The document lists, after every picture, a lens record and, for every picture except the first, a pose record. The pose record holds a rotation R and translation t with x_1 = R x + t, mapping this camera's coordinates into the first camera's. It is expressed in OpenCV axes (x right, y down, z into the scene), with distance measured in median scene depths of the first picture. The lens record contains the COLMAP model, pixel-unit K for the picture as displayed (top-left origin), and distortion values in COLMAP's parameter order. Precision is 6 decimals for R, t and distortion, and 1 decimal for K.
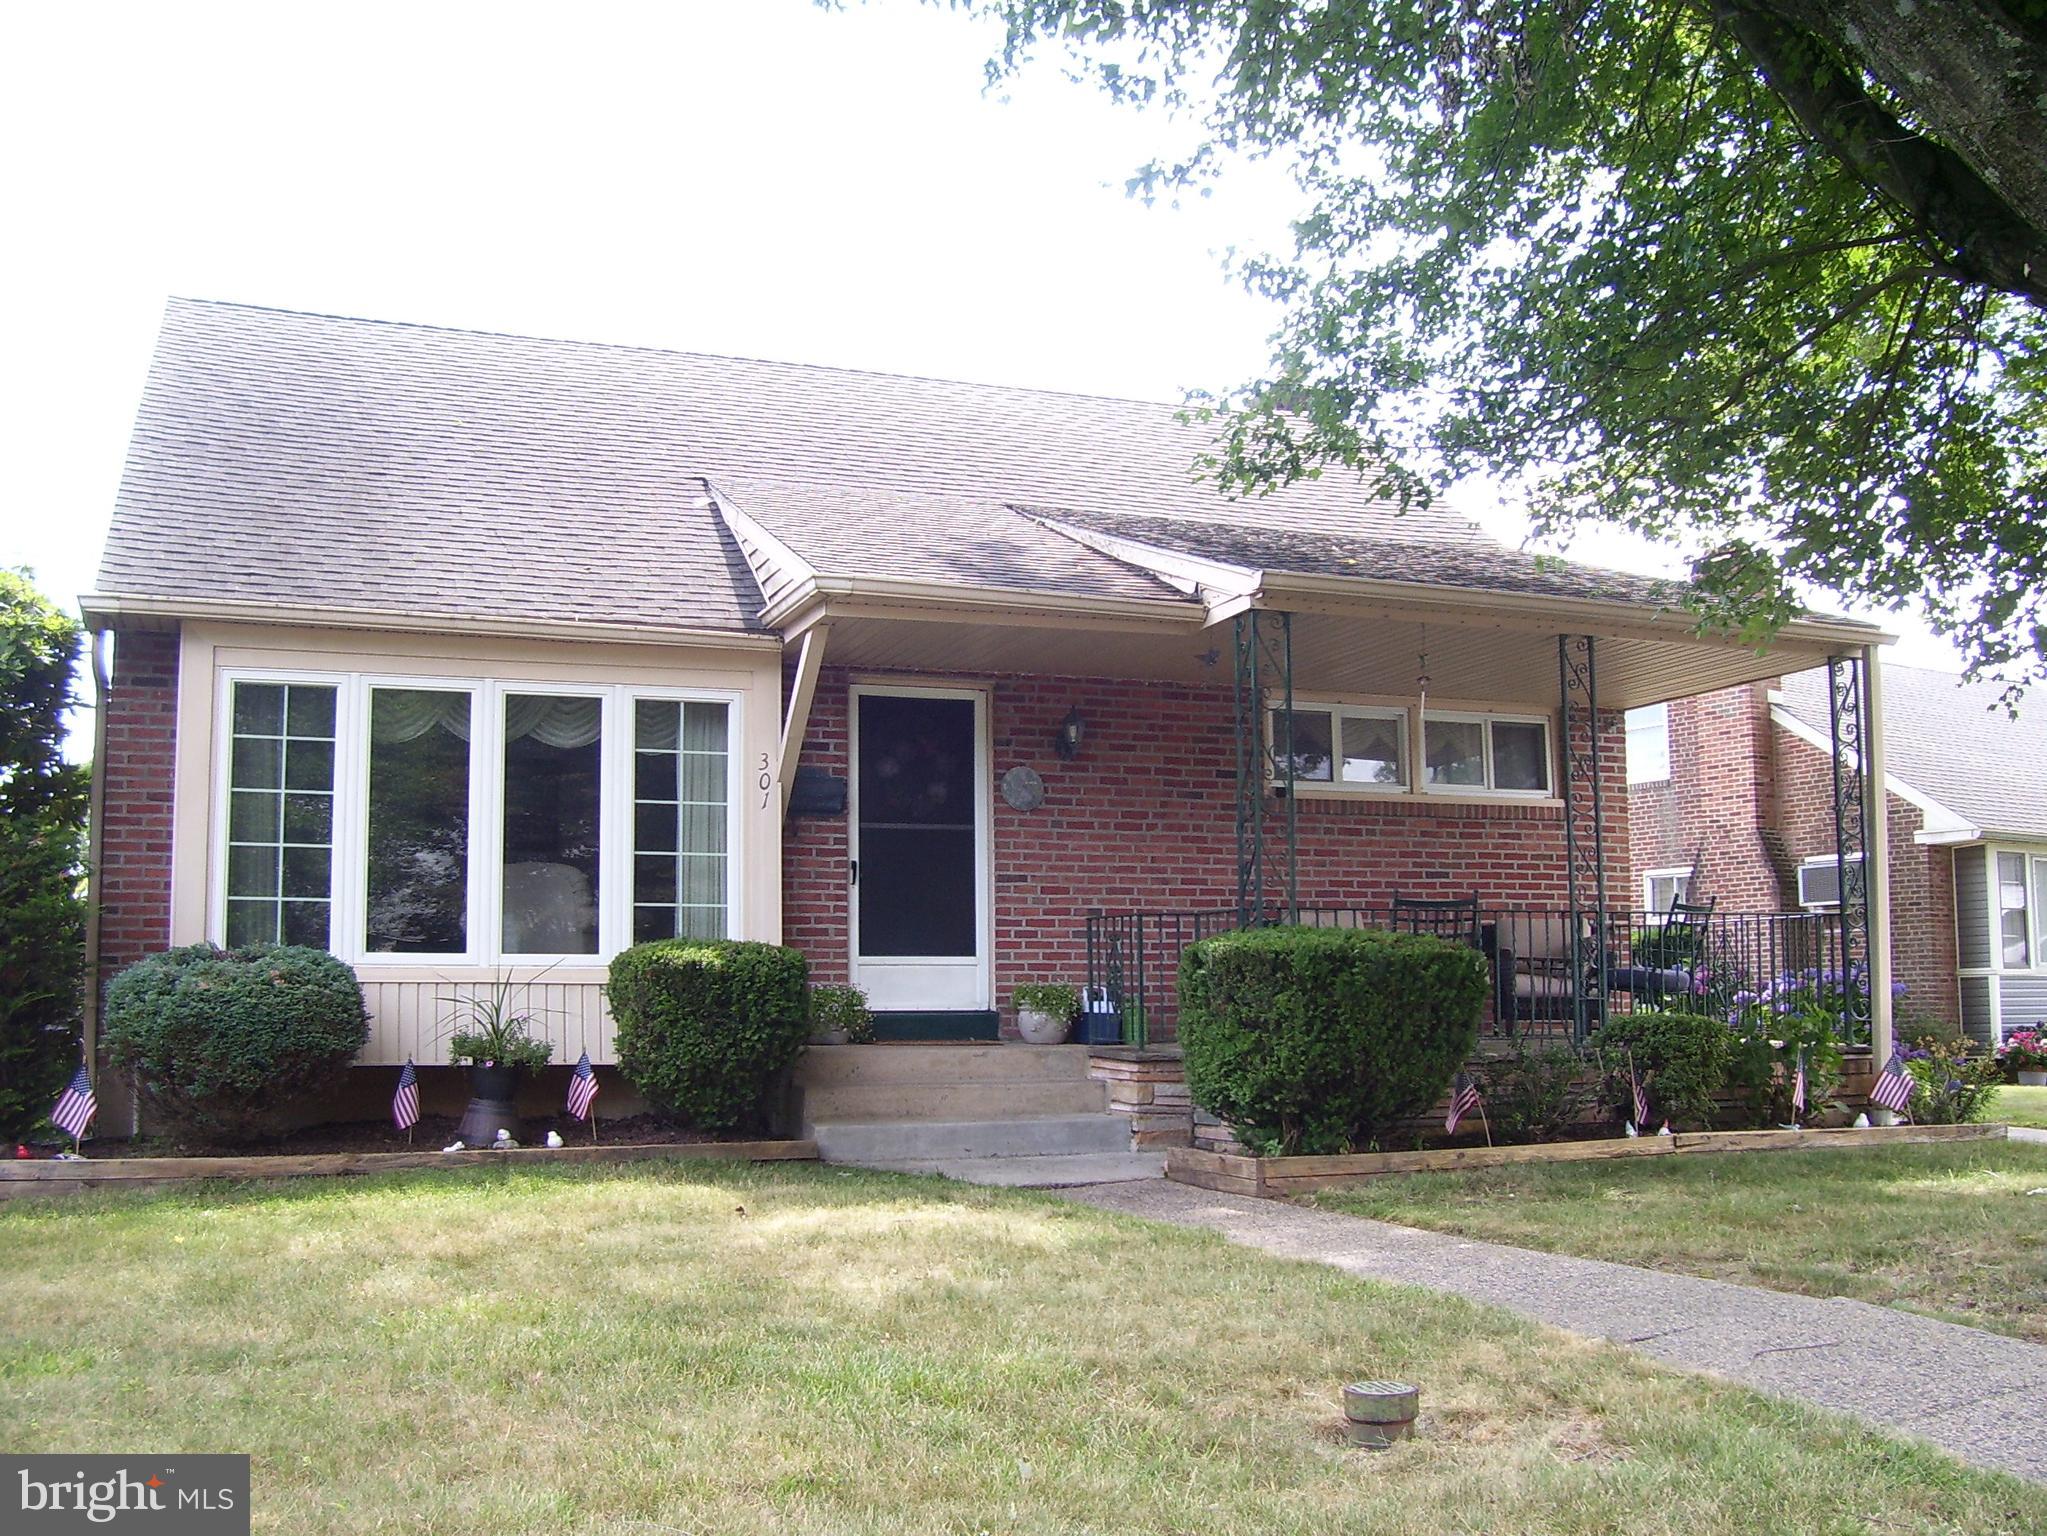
lens RADIAL K [[2039.8, 0, 1035.8], [0, 2039.8, 779.9], [0, 0, 1]] dist [-0.190359, 0.182675]
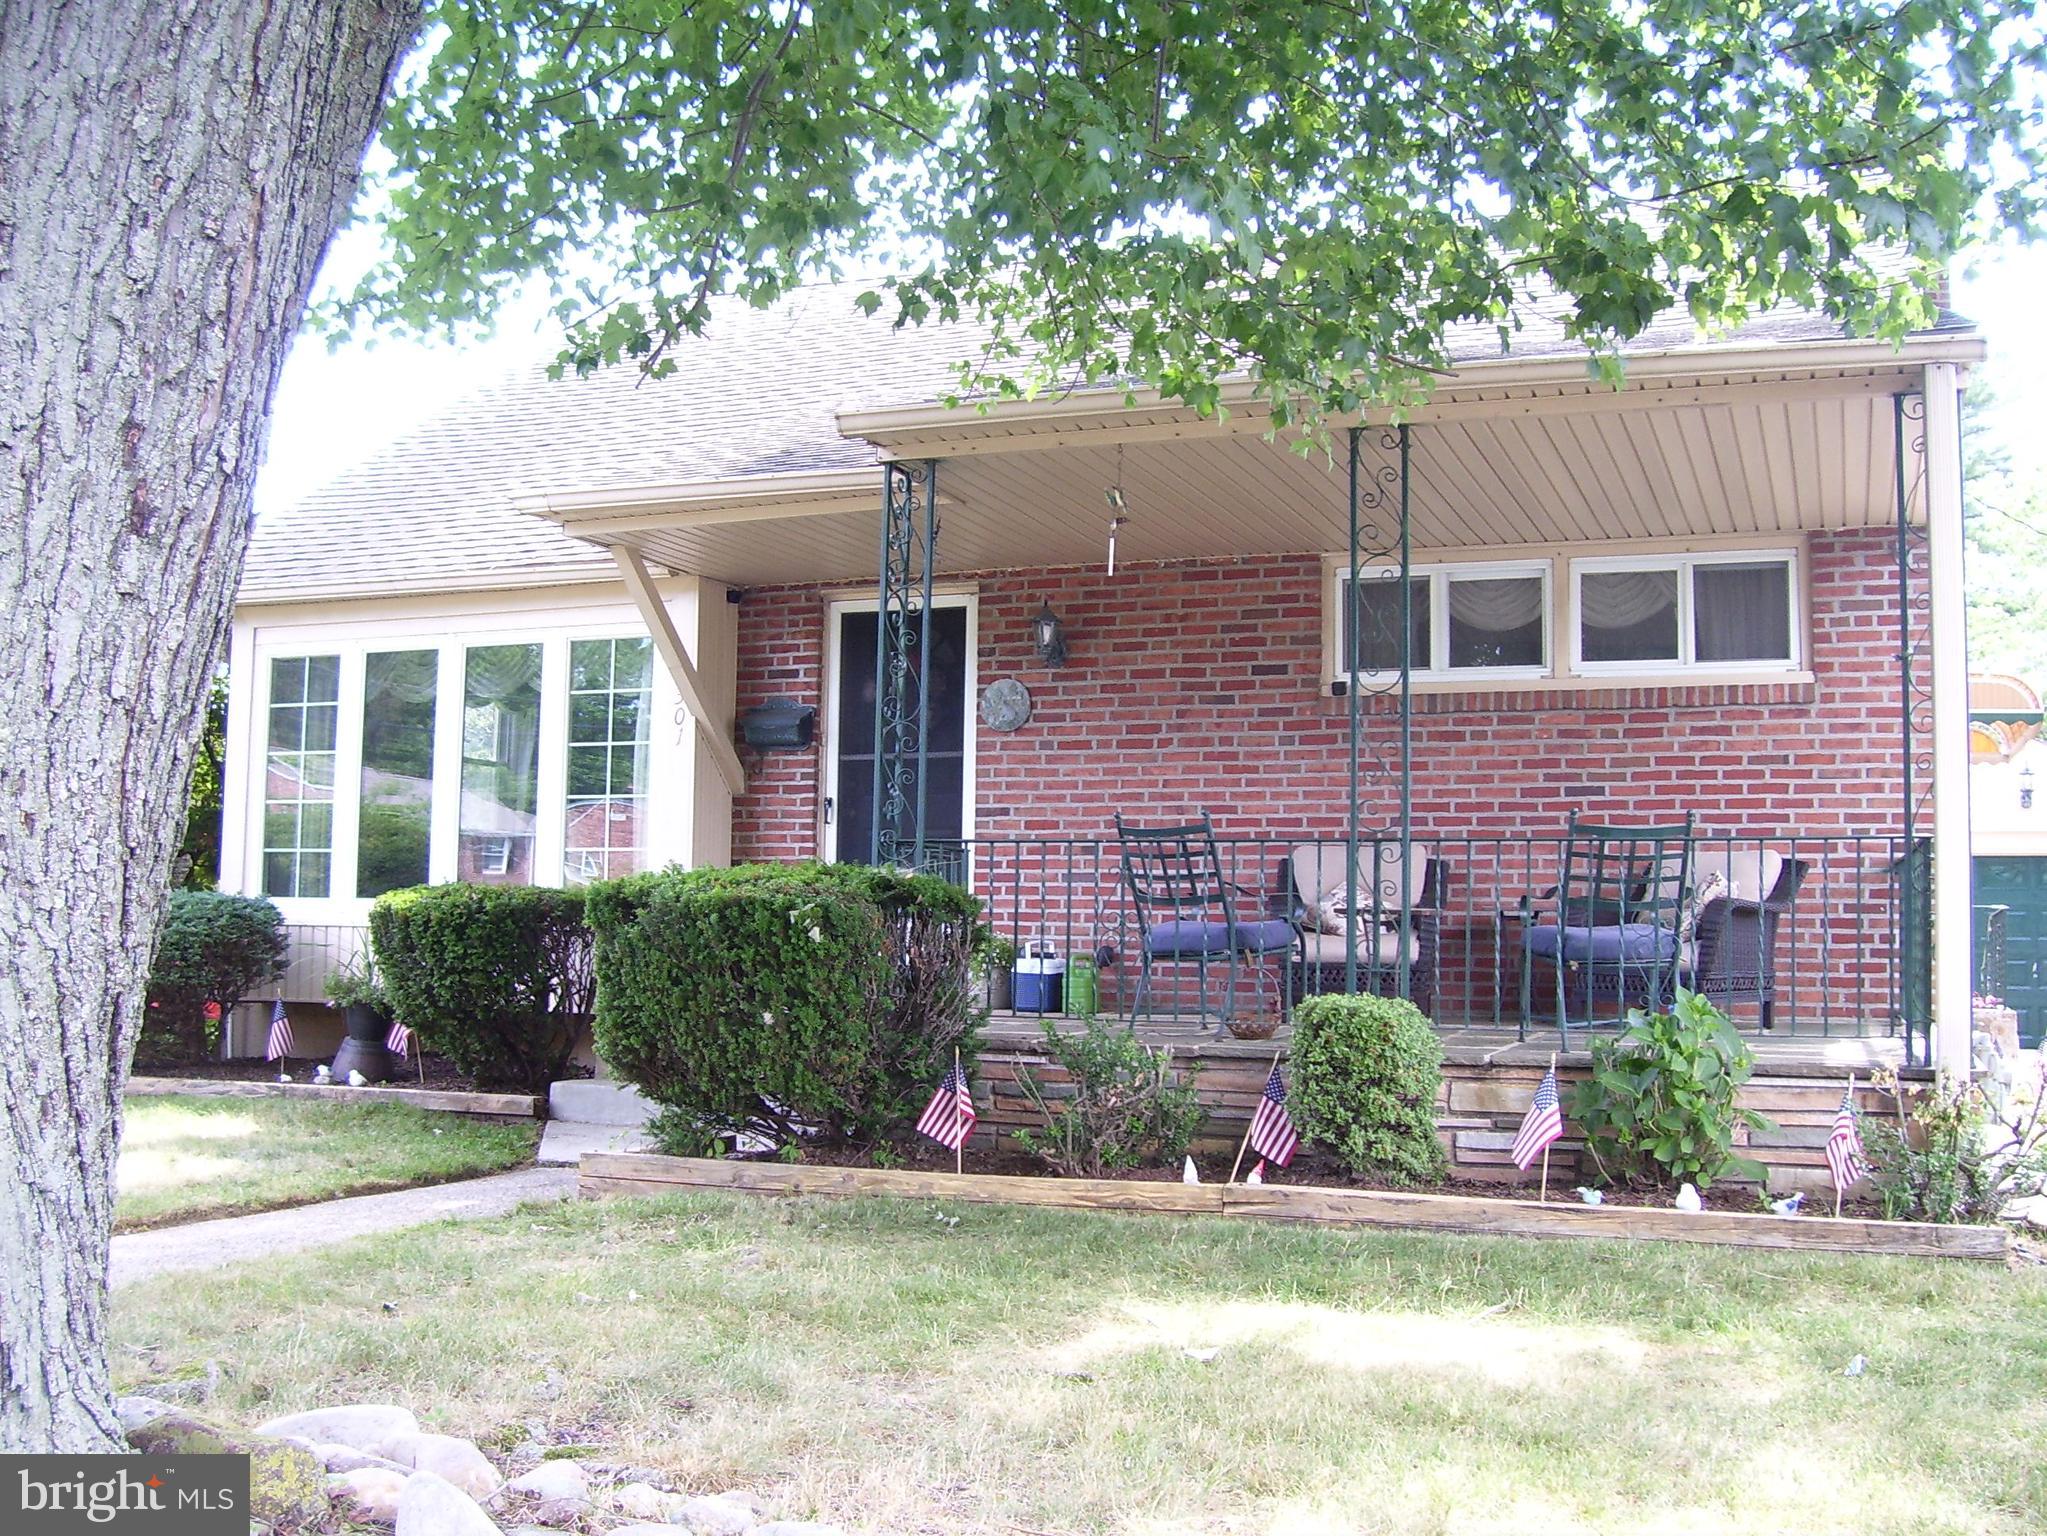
lens RADIAL K [[2039.8, 0, 1035.8], [0, 2039.8, 779.9], [0, 0, 1]] dist [-0.190359, 0.182675]
pose [[0.742713, -0.037616, -0.668552, 0.553496], [0.053477, 0.998564, 0.003225, 0.032342], [0.667471, -0.038147, 0.743658, 0.371980]]
